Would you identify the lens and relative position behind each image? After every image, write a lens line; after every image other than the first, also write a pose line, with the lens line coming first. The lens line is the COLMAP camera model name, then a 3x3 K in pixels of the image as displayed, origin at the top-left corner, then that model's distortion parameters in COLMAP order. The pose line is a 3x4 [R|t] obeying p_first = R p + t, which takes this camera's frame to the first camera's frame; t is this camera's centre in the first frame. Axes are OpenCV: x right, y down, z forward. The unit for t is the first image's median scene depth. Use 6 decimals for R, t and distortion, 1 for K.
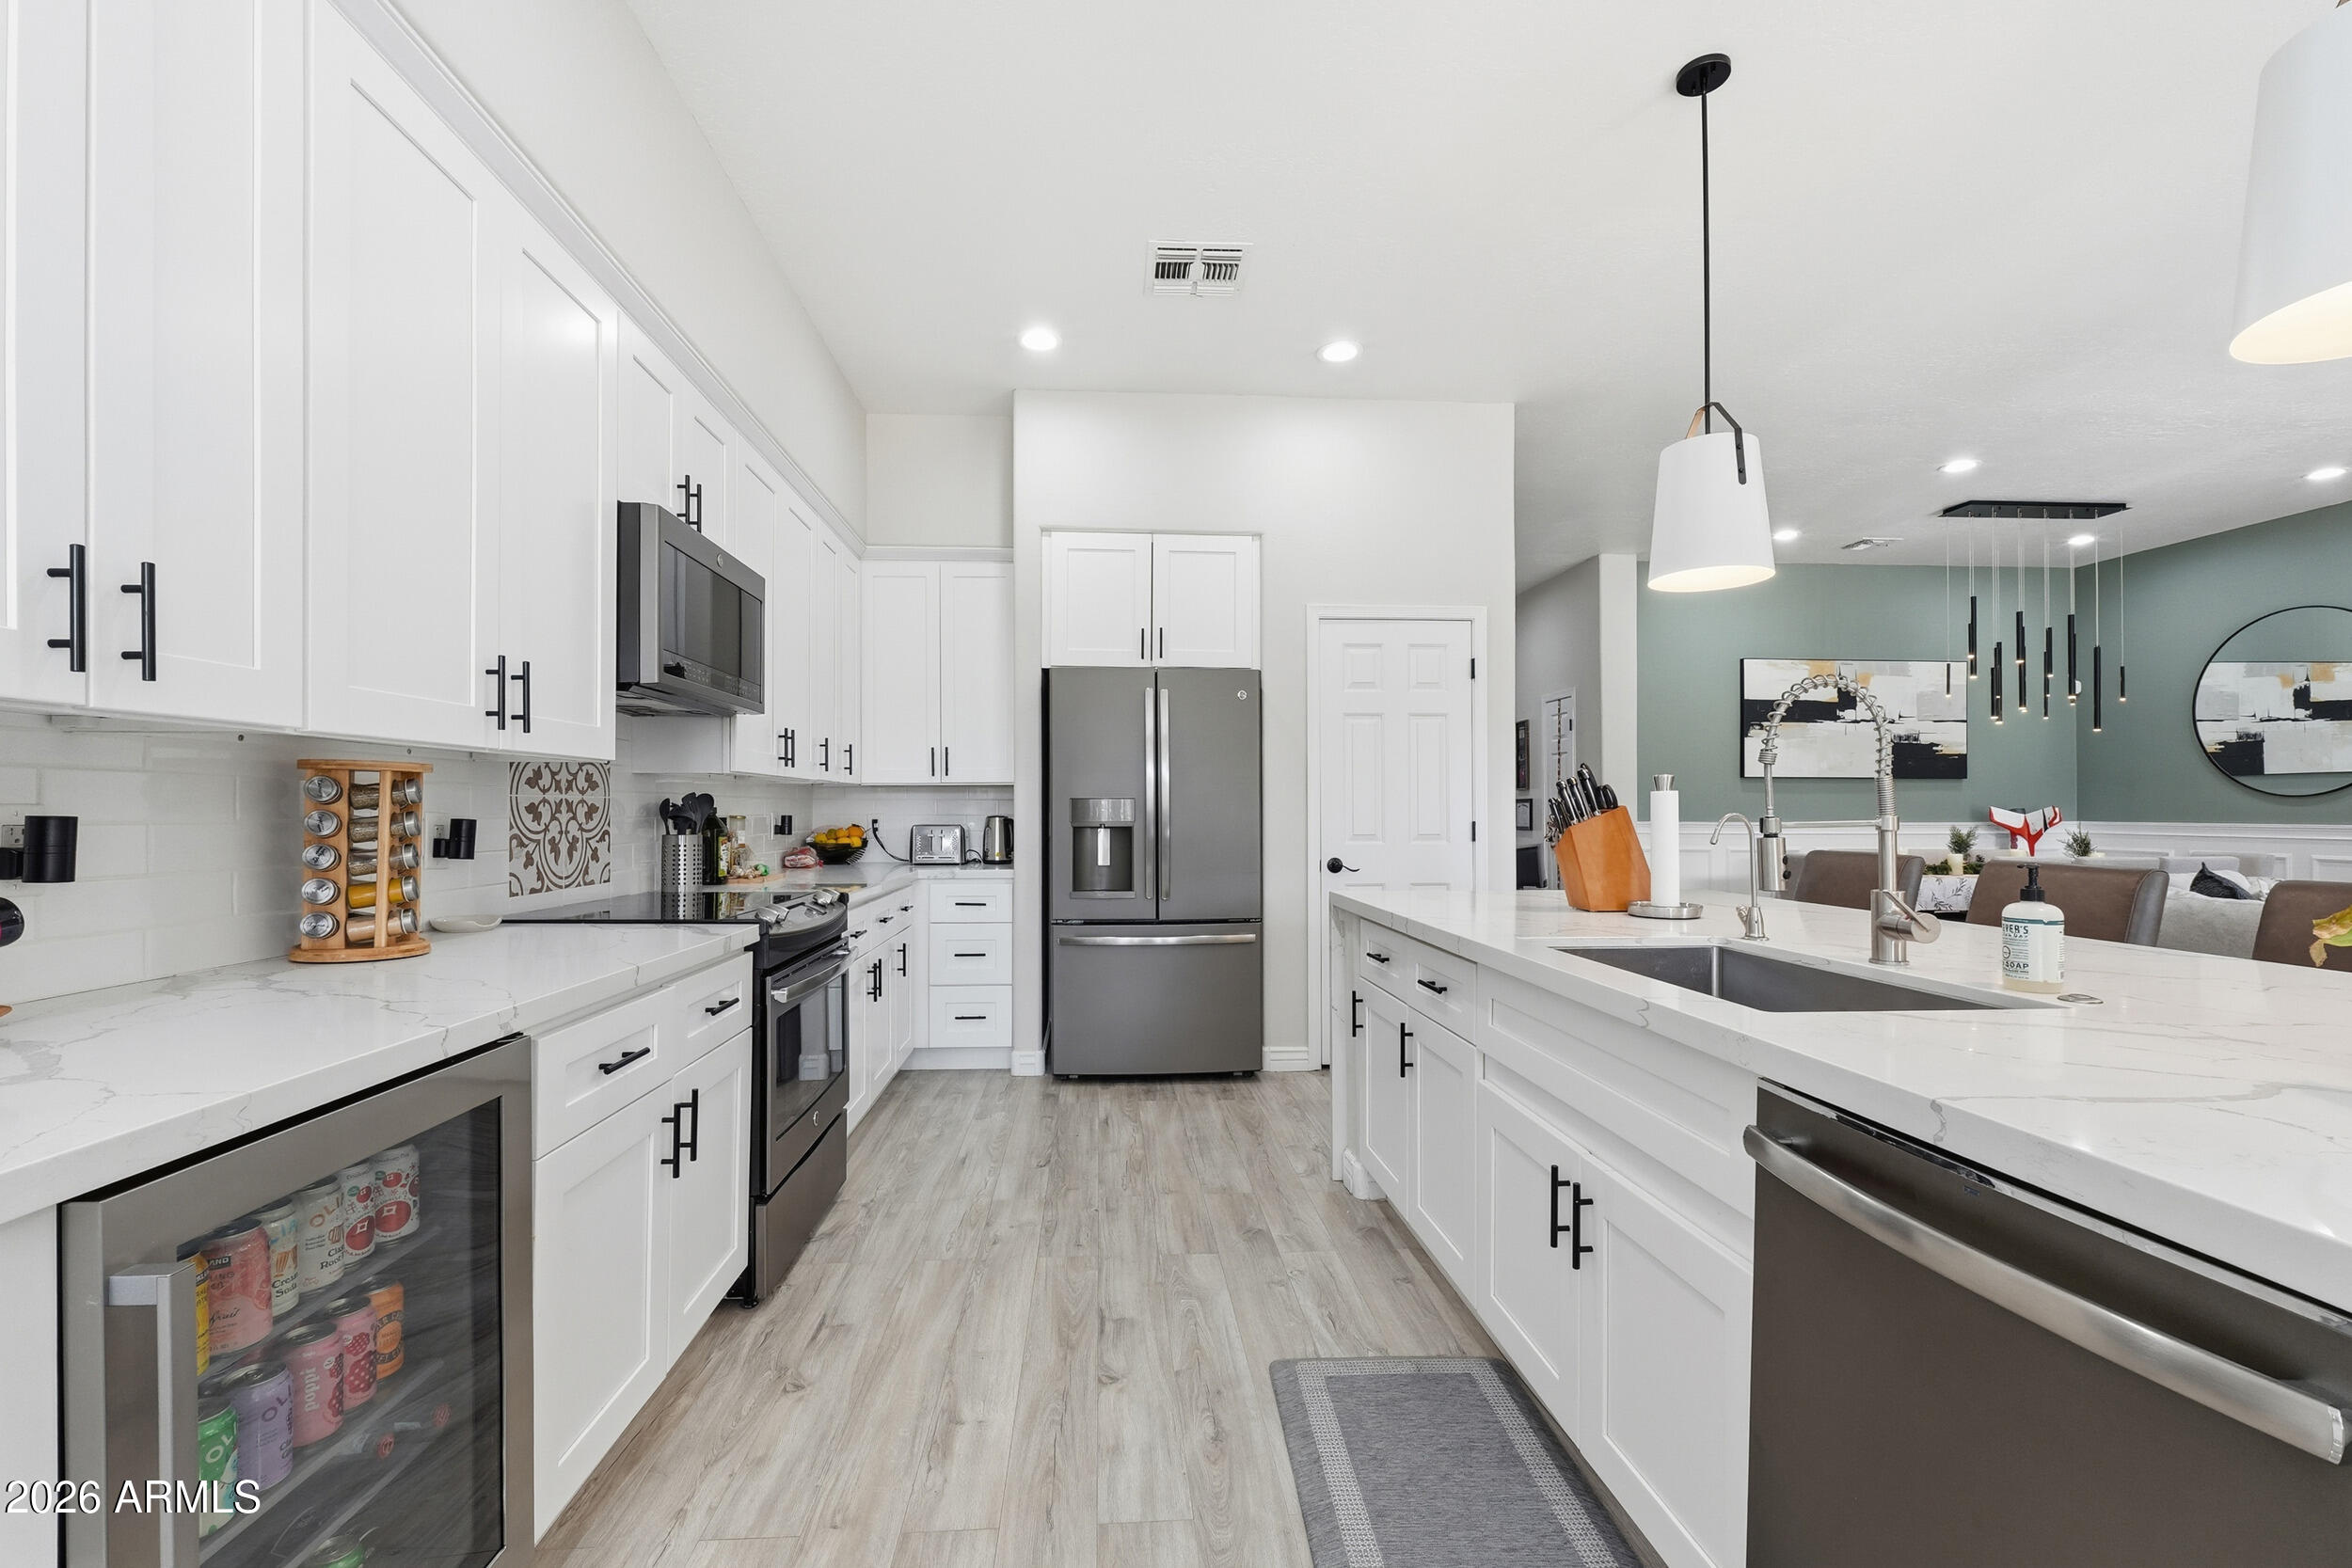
lens RADIAL K [[996.4, 0, 1173.8], [0, 996.4, 804.0], [0, 0, 1]] dist [-0.003567, 0.000580]
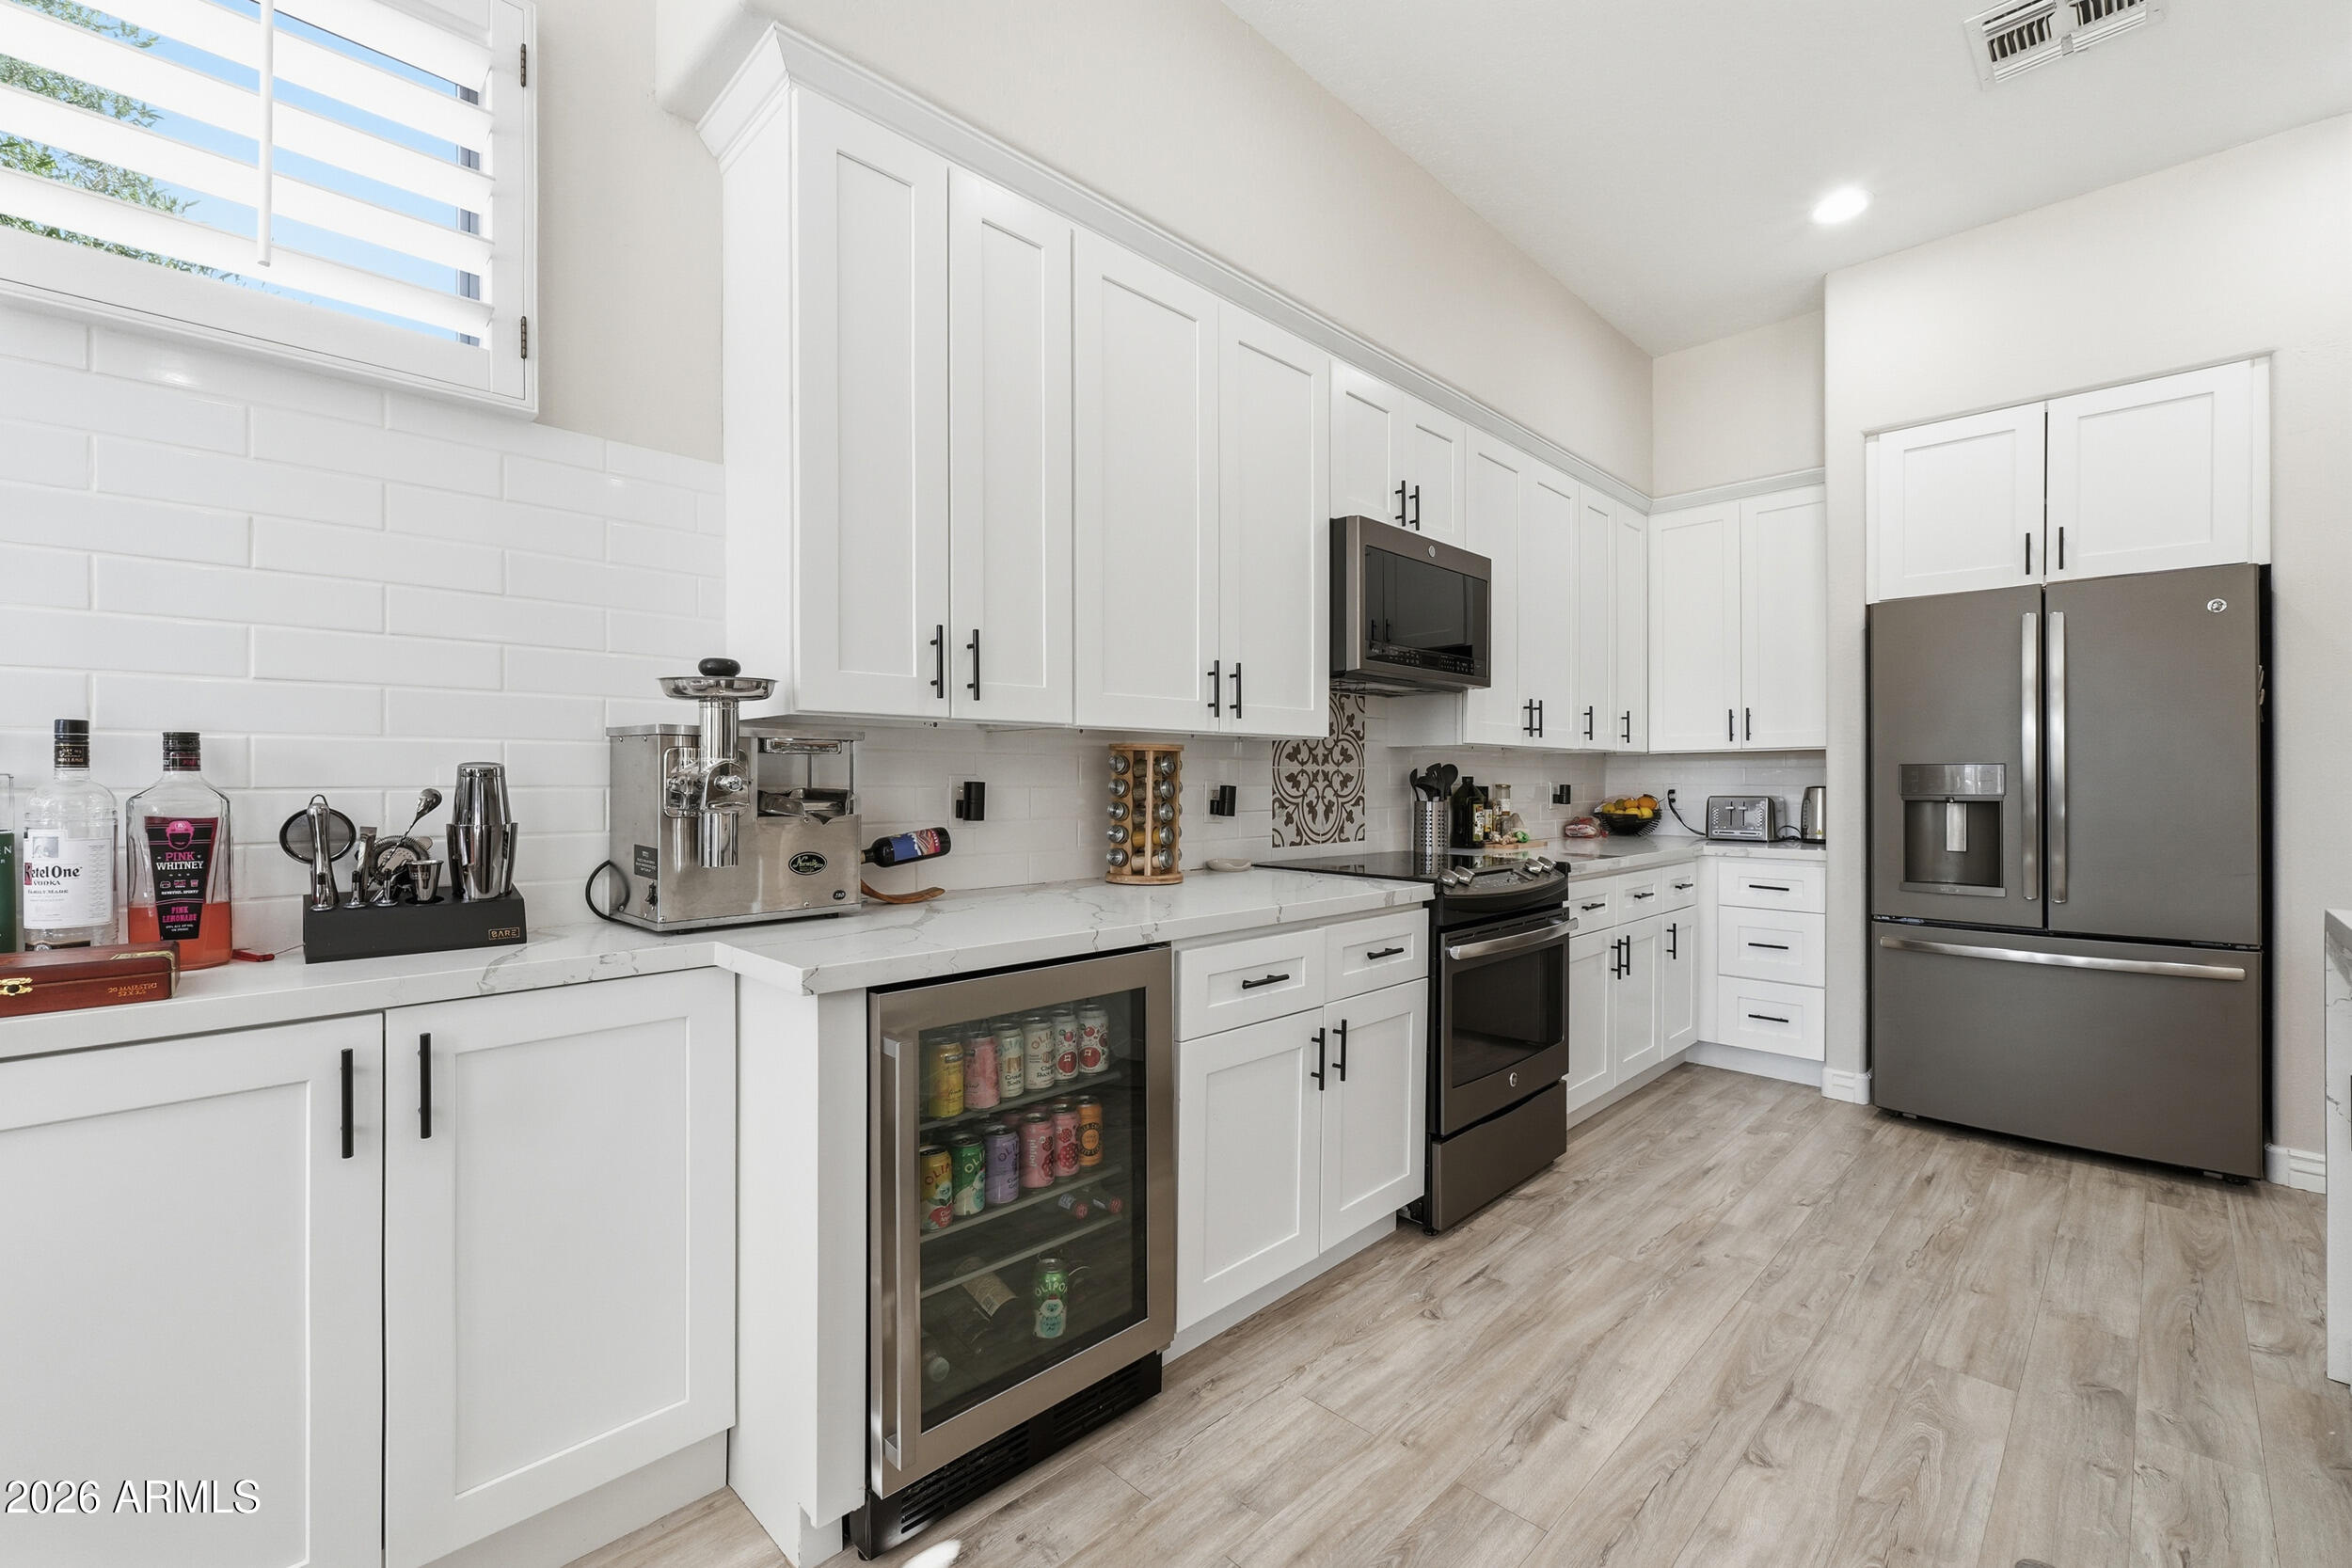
lens RADIAL K [[996.4, 0, 1172.4], [0, 996.4, 779.2], [0, 0, 1]] dist [-0.003567, 0.000580]
pose [[0.652372, -0.000688, -0.757899, 0.190293], [0.004256, 0.999987, 0.002756, 0.002108], [0.757887, -0.005024, 0.652366, 0.067445]]
